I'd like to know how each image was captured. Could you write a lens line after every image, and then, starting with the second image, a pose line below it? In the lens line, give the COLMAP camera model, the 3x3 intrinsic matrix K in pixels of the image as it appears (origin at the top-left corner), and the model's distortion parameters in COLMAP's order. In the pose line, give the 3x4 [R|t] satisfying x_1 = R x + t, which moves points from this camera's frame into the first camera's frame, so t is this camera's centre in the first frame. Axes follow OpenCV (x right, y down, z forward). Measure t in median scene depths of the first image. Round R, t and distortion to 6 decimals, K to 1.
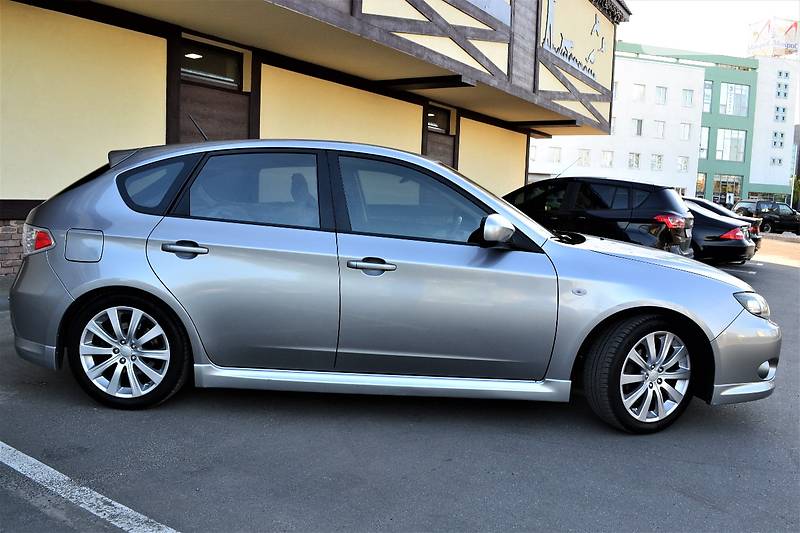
lens RADIAL K [[649.8, 0, 400.0], [0, 649.8, 266.5], [0, 0, 1]] dist [-0.092805, 0.021030]
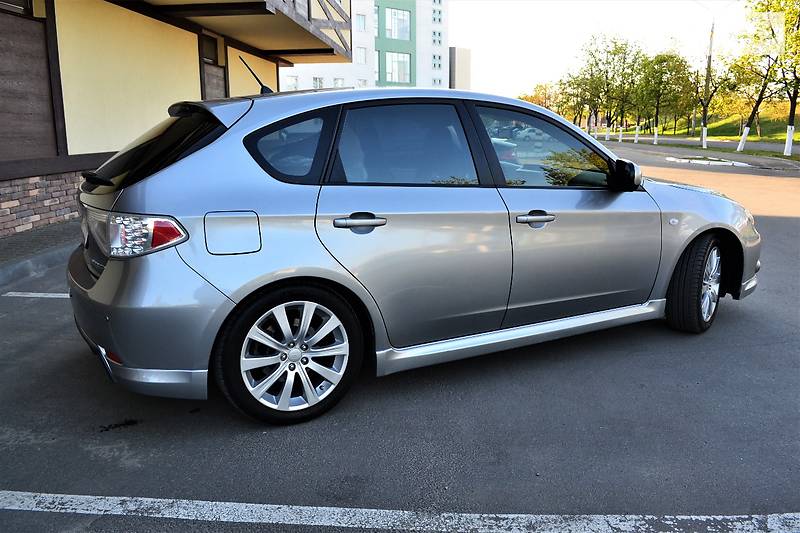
lens RADIAL K [[649.8, 0, 400.0], [0, 649.8, 266.5], [0, 0, 1]] dist [-0.092805, 0.021030]
pose [[0.874284, -0.142988, 0.463877, -0.681113], [0.090356, 0.986867, 0.133901, -0.078296], [-0.476931, -0.075153, 0.875722, 0.215781]]
